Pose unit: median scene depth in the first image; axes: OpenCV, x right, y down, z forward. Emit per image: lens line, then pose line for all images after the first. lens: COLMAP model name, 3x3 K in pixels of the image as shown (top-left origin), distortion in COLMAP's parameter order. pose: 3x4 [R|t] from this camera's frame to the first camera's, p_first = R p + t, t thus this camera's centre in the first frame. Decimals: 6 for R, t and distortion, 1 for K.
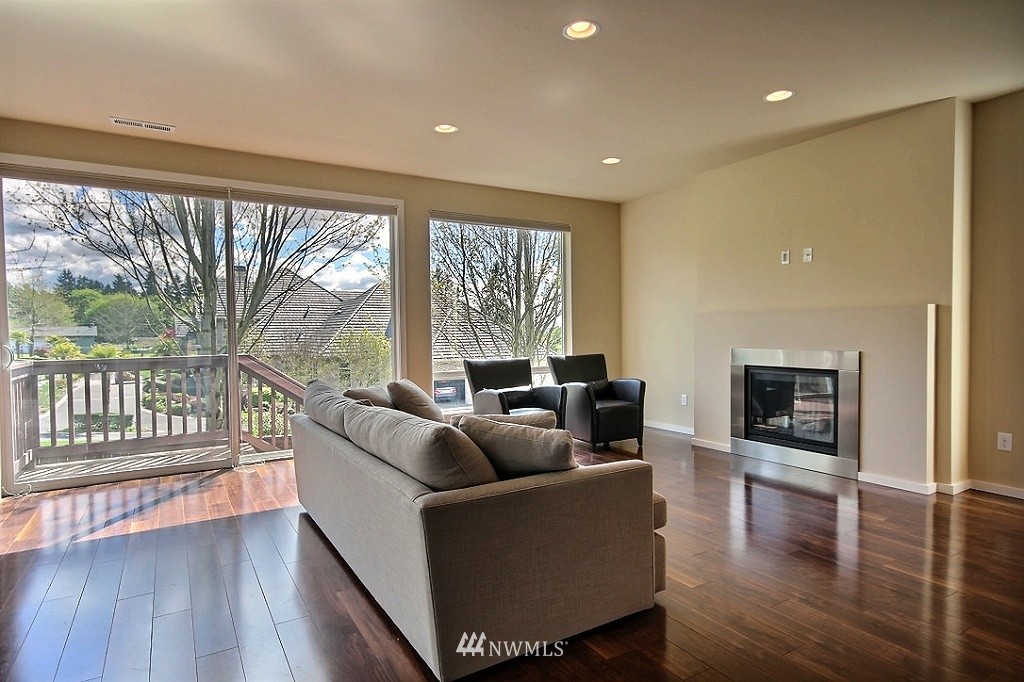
lens RADIAL K [[565.8, 0, 512.0], [0, 565.8, 341.0], [0, 0, 1]] dist [0.002401, 0.000510]
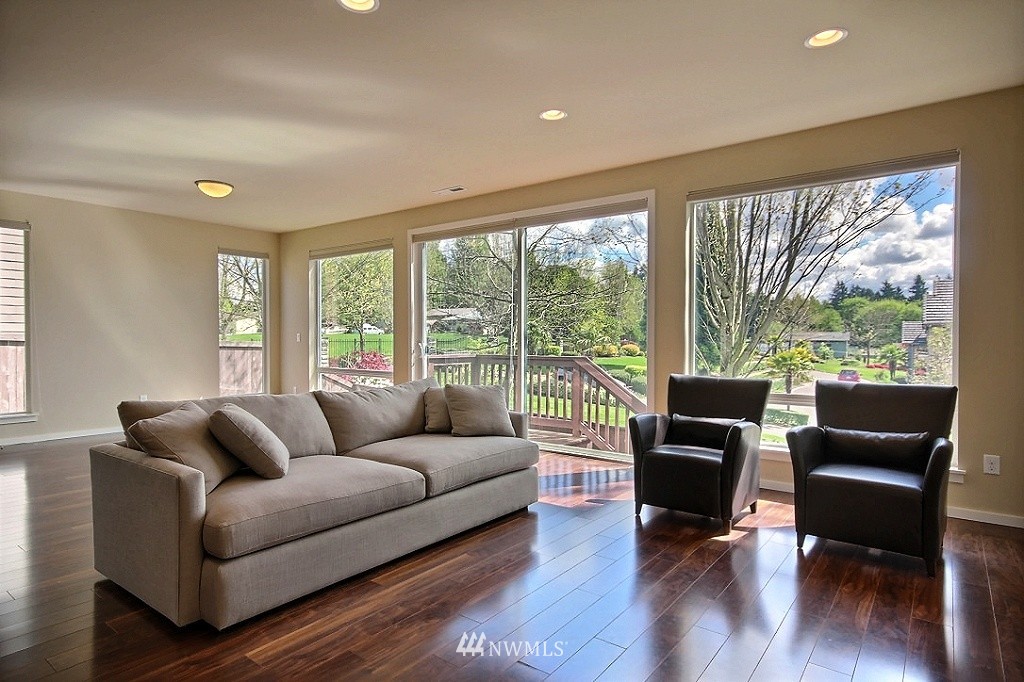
lens RADIAL K [[565.8, 0, 512.0], [0, 565.8, 341.0], [0, 0, 1]] dist [0.002401, 0.000510]
pose [[0.360808, 0.010446, -0.932582, 0.314558], [-0.019791, 0.999798, 0.003542, -0.006962], [0.932430, 0.017179, 0.360942, 0.268457]]
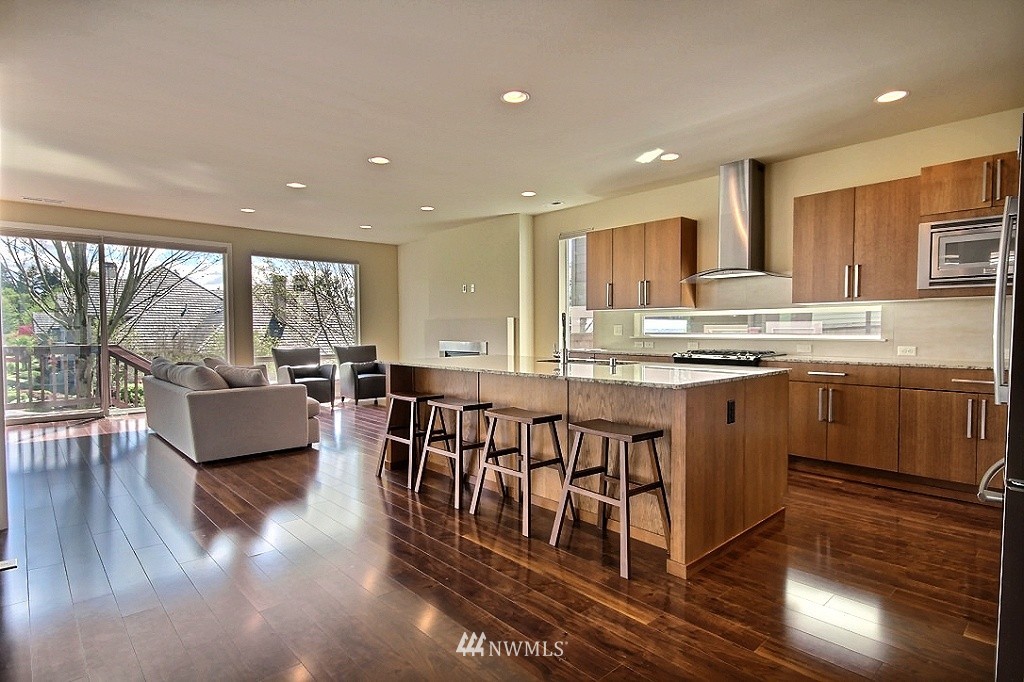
lens RADIAL K [[529.4, 0, 512.0], [0, 529.4, 341.0], [0, 0, 1]] dist [-0.000106, -0.000251]
pose [[0.979916, 0.000507, 0.199409, 0.147555], [-0.001641, 0.999983, 0.005519, 0.002157], [-0.199403, -0.005735, 0.979901, -0.304852]]
